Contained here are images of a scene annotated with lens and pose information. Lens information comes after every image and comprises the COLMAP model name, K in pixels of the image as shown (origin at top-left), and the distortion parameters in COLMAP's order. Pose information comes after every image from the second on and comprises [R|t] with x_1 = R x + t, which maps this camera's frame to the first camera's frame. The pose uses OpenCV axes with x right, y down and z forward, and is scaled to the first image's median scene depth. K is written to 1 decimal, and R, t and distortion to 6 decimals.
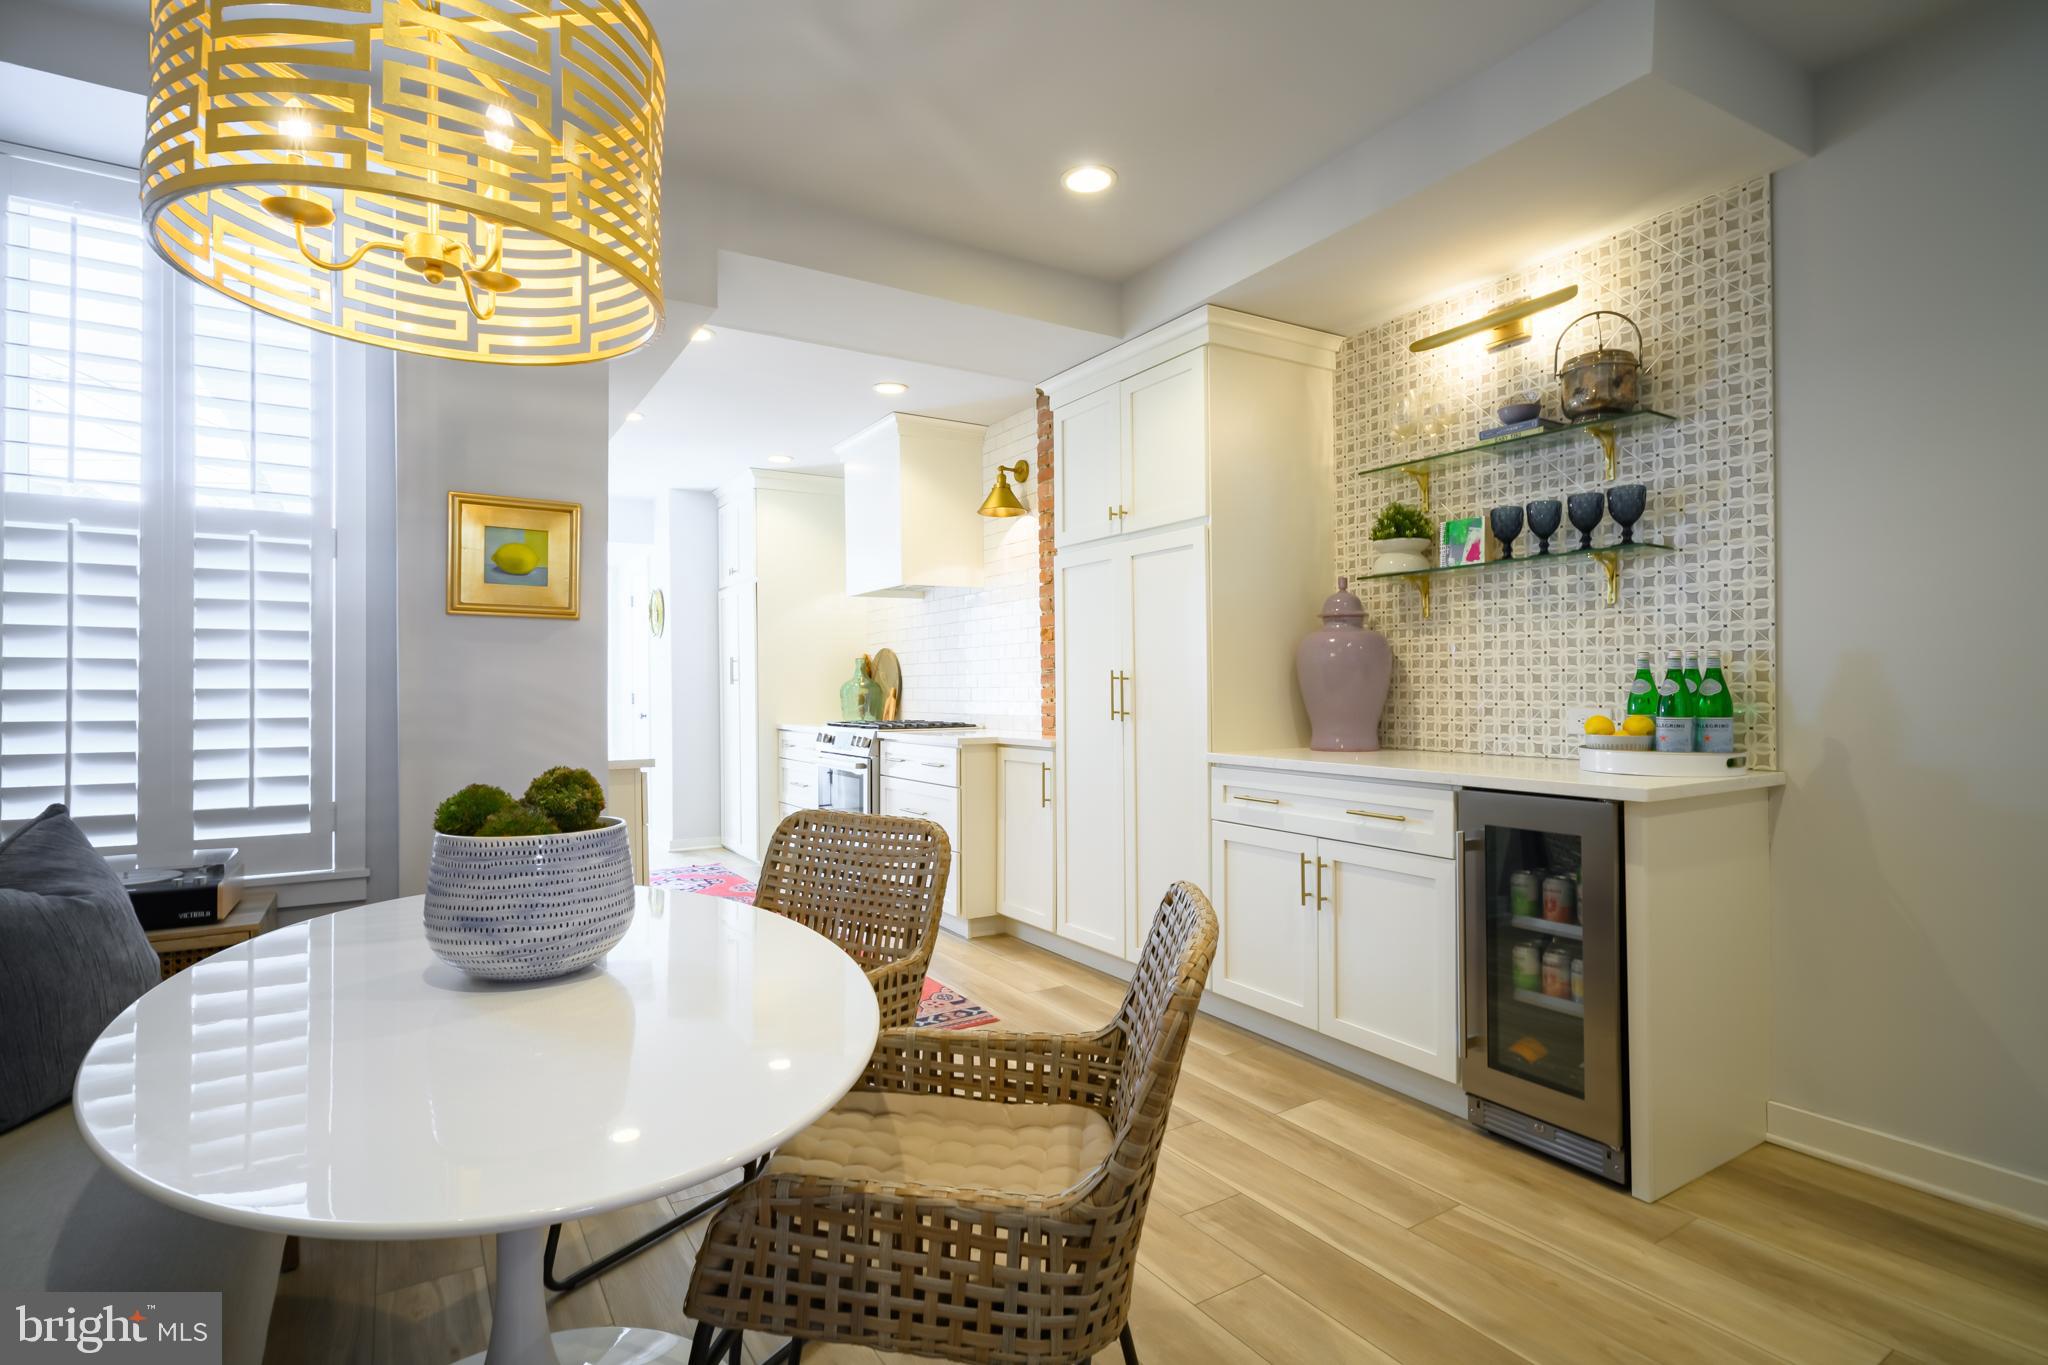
lens RADIAL K [[1003.0, 0, 1021.2], [0, 1003.0, 677.4], [0, 0, 1]] dist [0.000830, 0.002666]
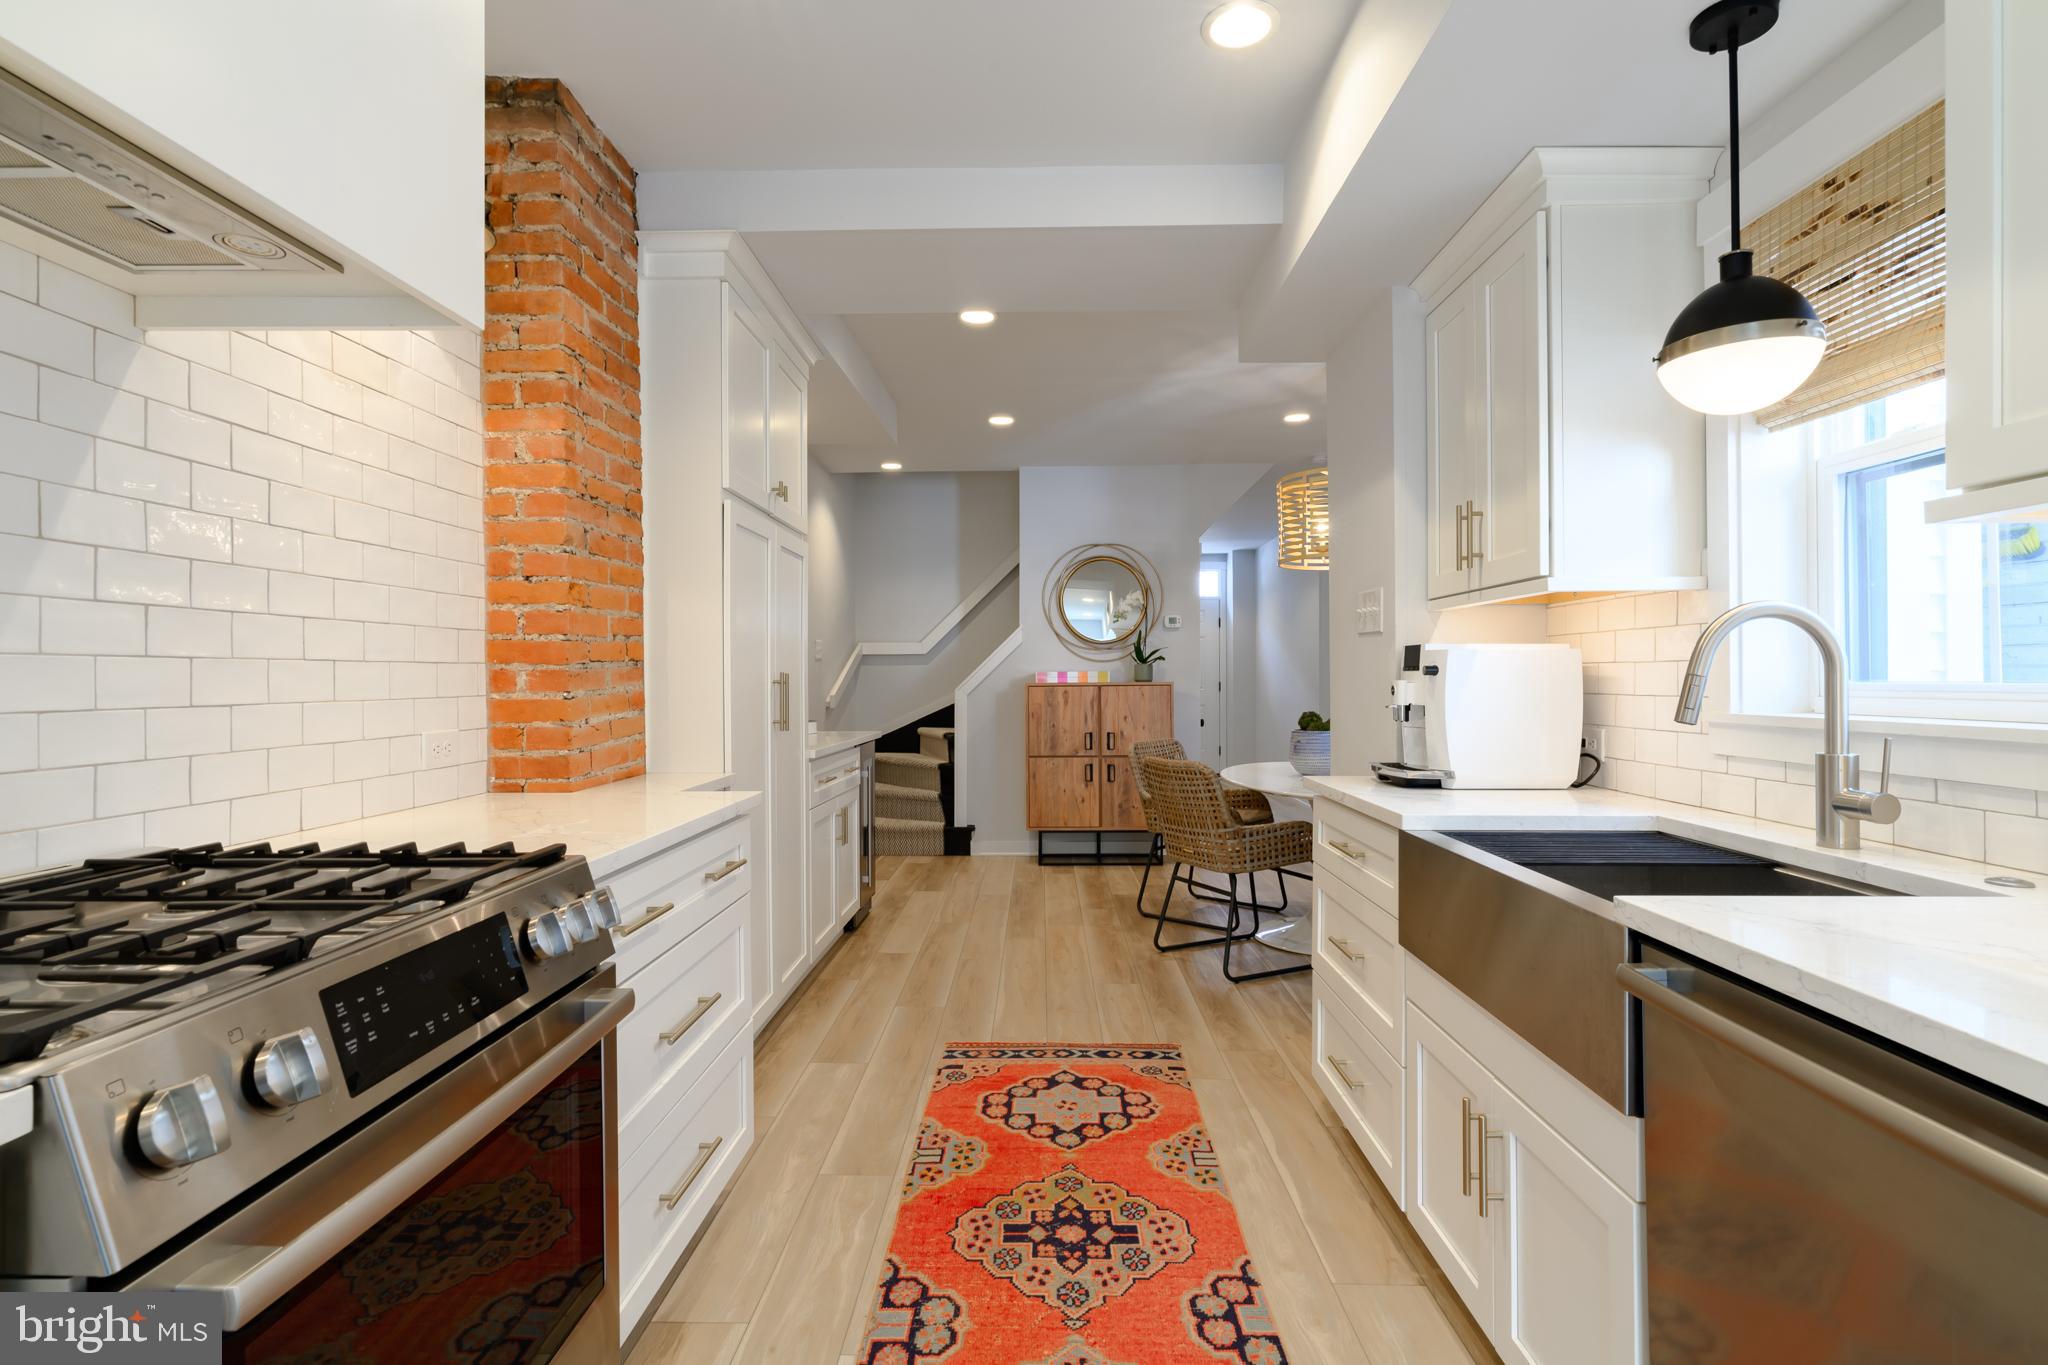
lens RADIAL K [[987.7, 0, 1021.5], [0, 987.7, 678.7], [0, 0, 1]] dist [-0.003999, 0.007908]
pose [[-0.834469, 0.010230, 0.550960, -0.774646], [0.004584, 0.999922, -0.011624, 0.011771], [-0.551036, -0.007174, -0.834451, 2.260792]]
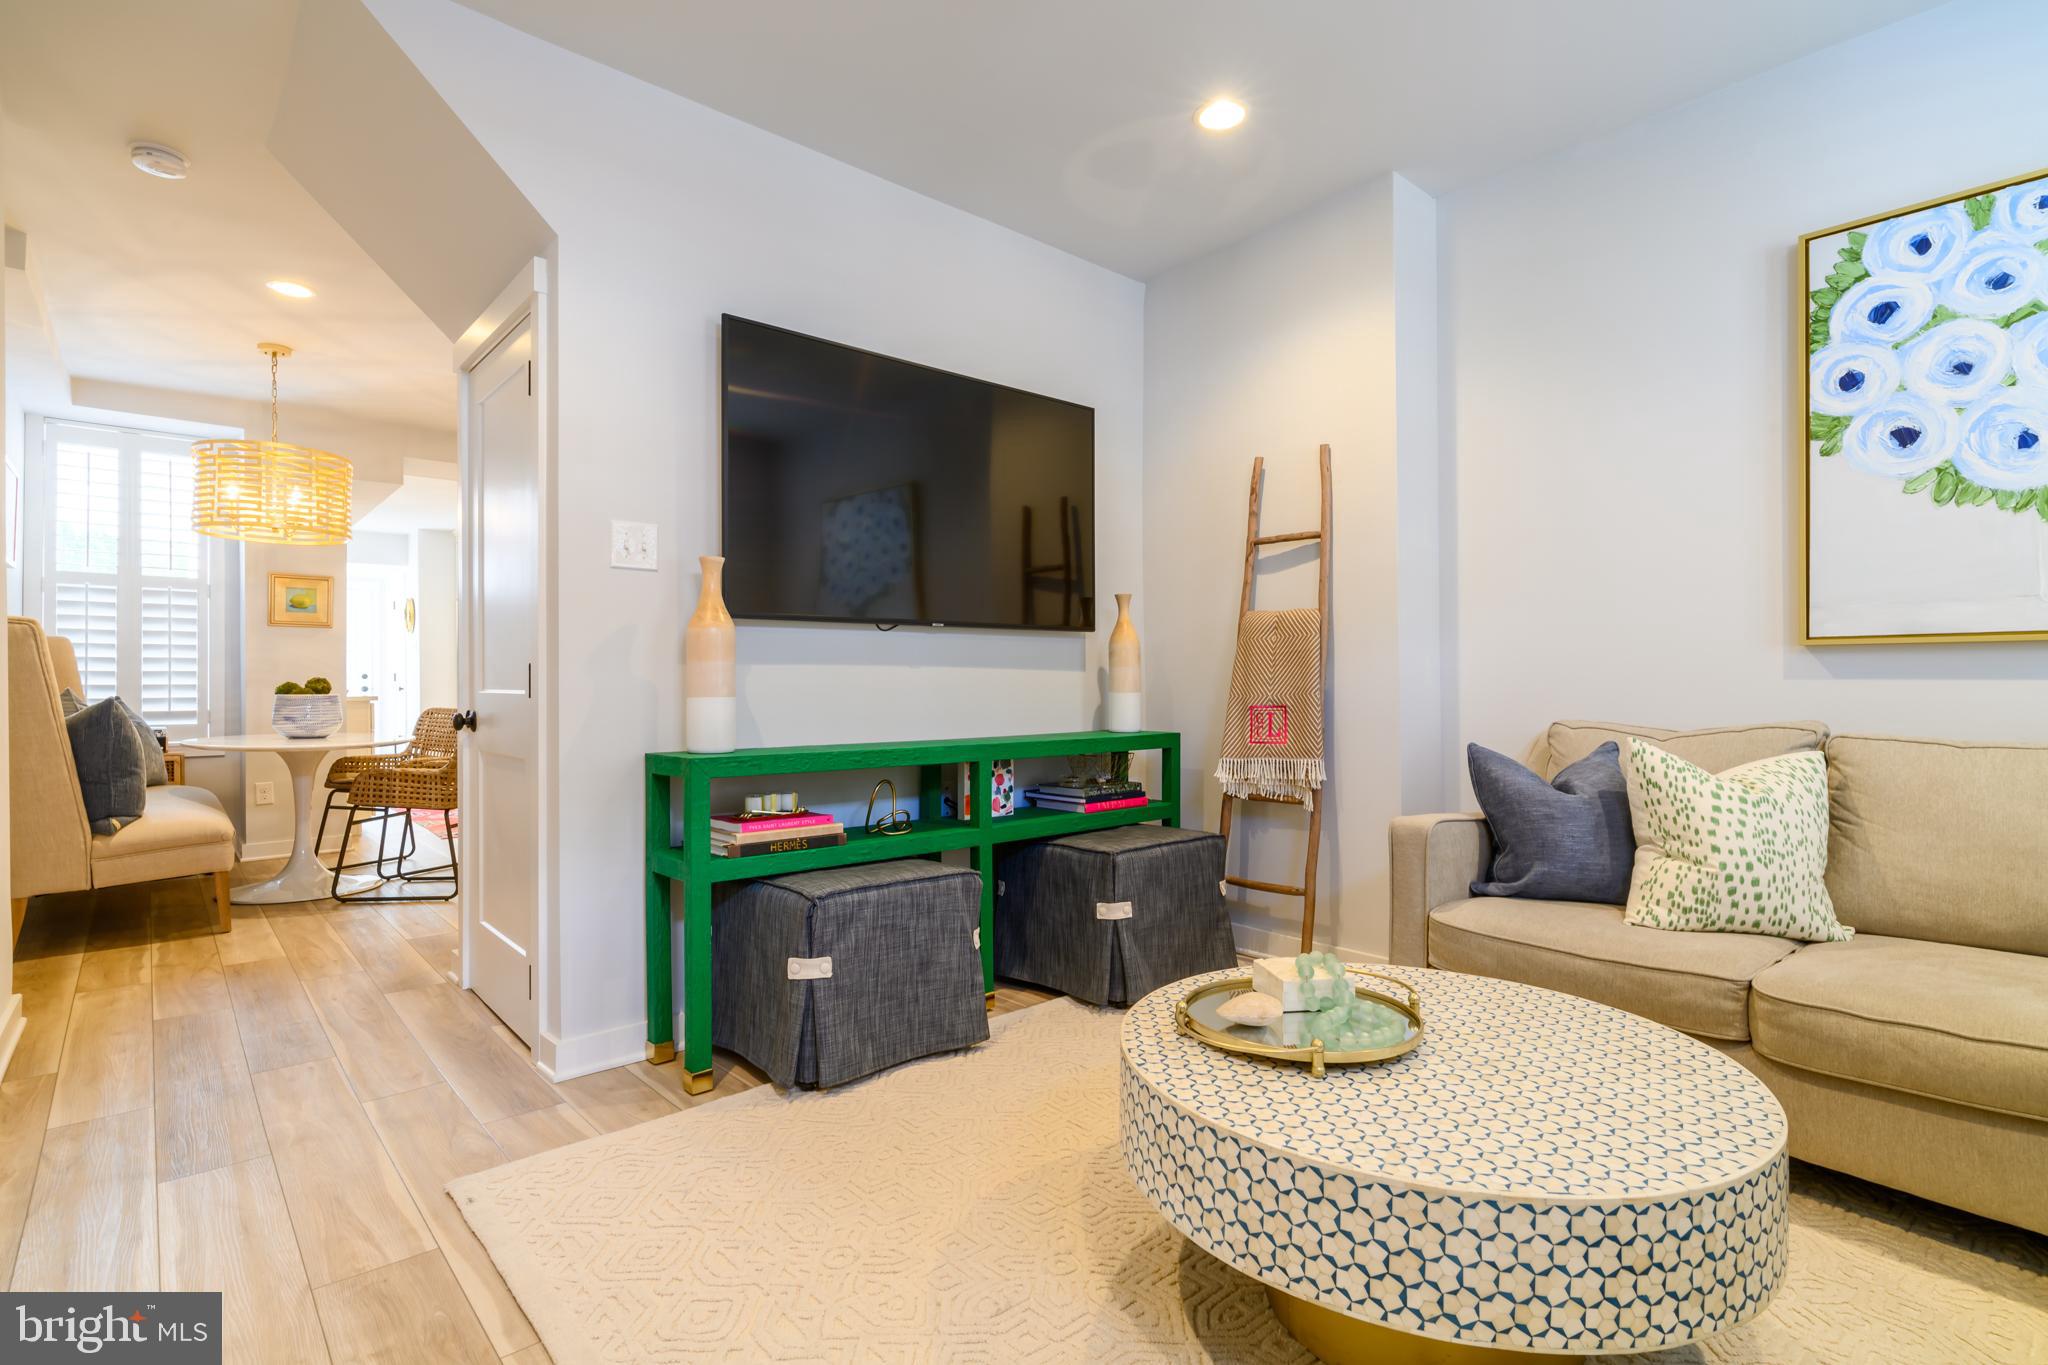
lens RADIAL K [[1003.0, 0, 1021.2], [0, 1003.0, 677.4], [0, 0, 1]] dist [0.000830, 0.002666]
pose [[0.987855, -0.001112, 0.155374, 0.746973], [0.000213, 0.999983, 0.005805, 0.041901], [-0.155378, -0.005701, 0.987839, -1.486761]]
